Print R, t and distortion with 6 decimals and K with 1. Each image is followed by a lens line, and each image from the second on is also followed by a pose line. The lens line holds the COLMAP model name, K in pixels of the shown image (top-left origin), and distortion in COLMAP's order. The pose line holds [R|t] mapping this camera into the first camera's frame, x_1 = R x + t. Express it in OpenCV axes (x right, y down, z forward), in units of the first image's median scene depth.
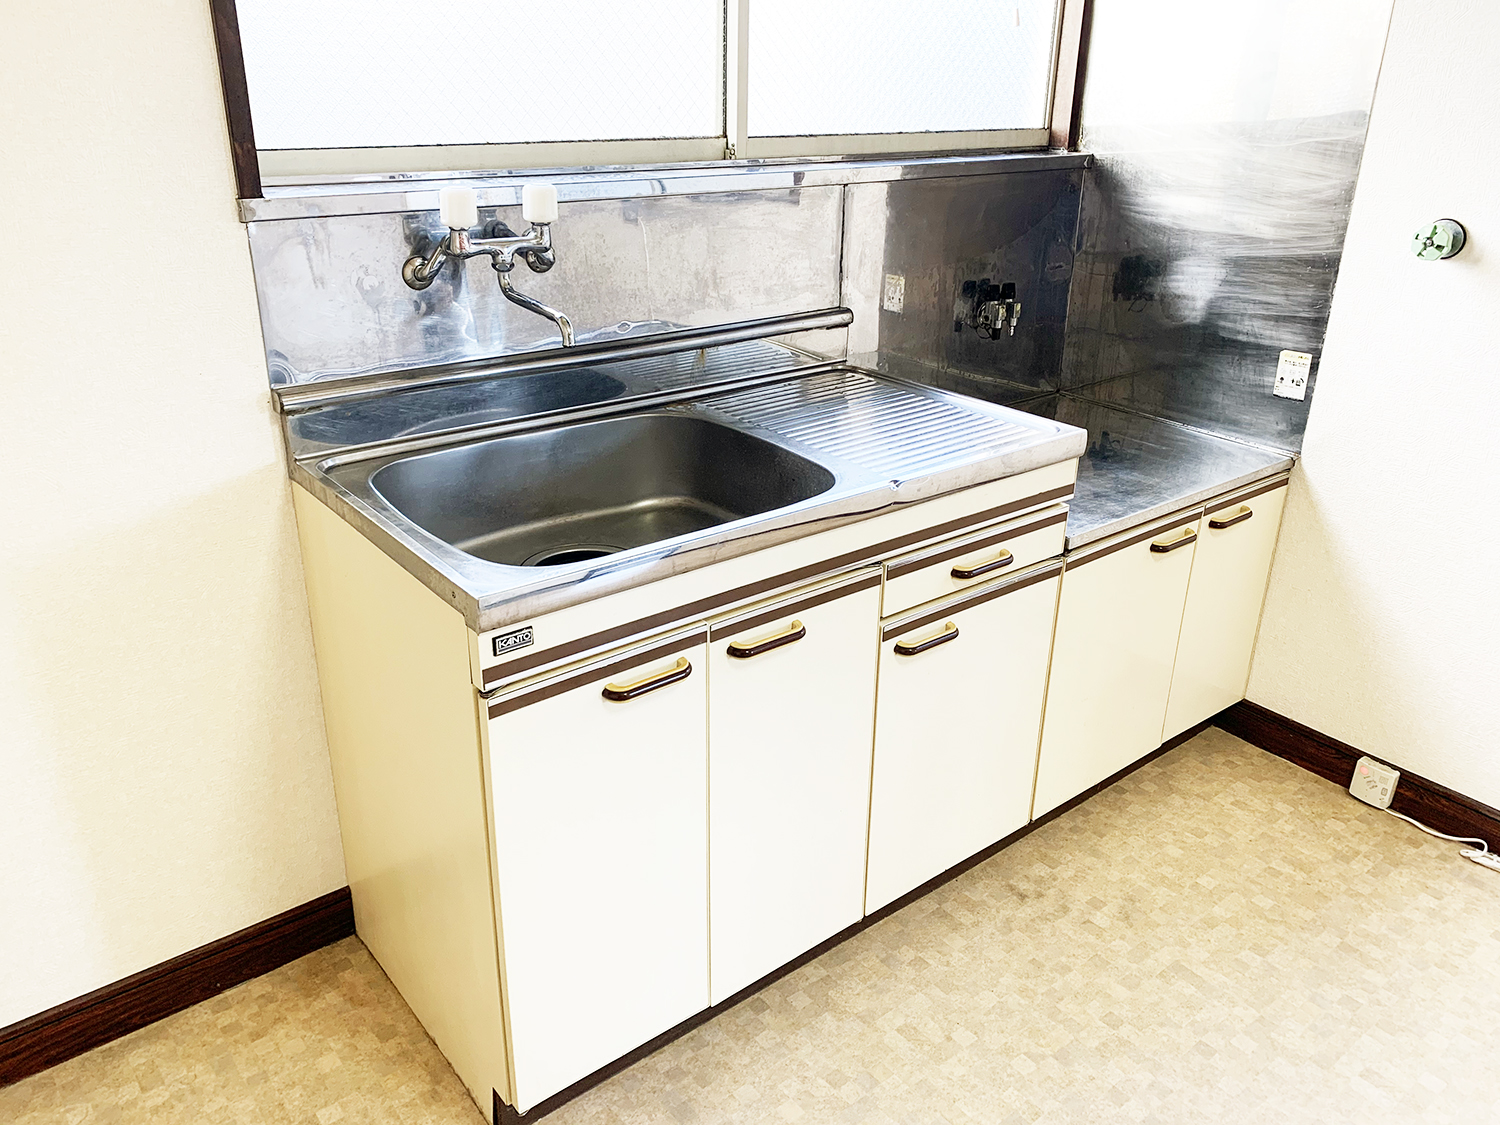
lens RADIAL K [[1149.0, 0, 753.8], [0, 1149.0, 554.0], [0, 0, 1]] dist [0.010550, 0.004858]
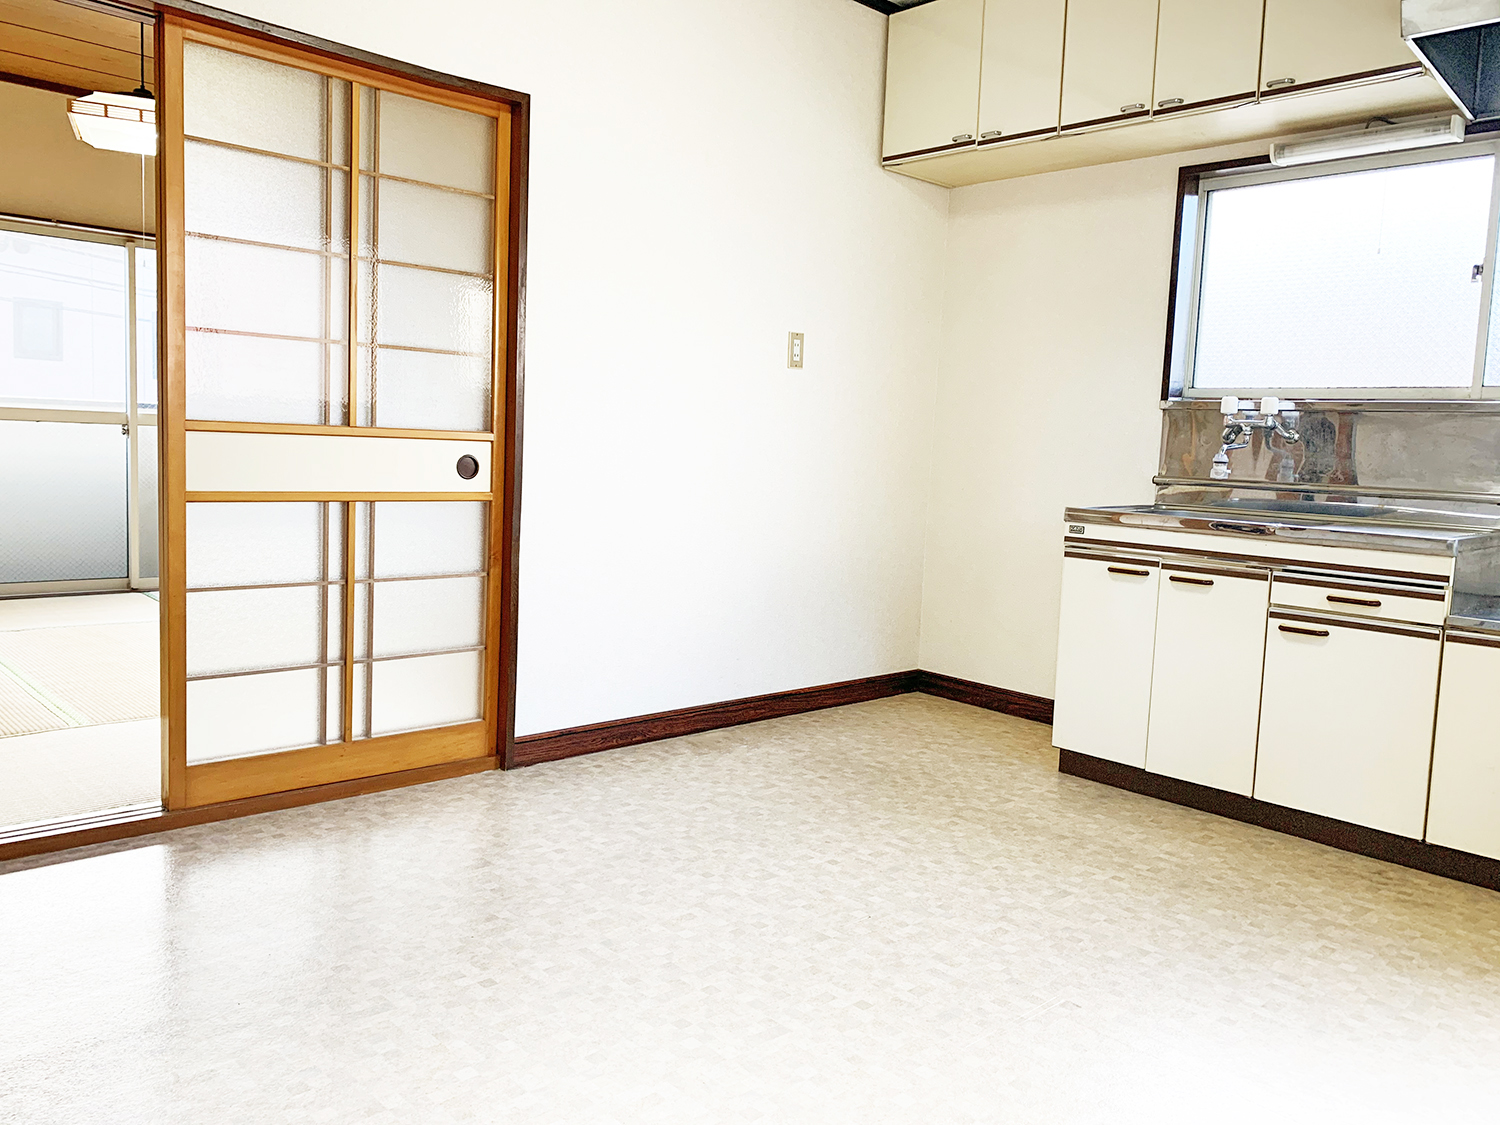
lens RADIAL K [[1149.0, 0, 753.8], [0, 1149.0, 554.0], [0, 0, 1]] dist [0.010550, 0.004858]
pose [[0.080128, 0.086142, -0.993055, 1.826567], [-0.421749, 0.905619, 0.044528, 0.245745], [0.903165, 0.415252, 0.108896, 0.011237]]
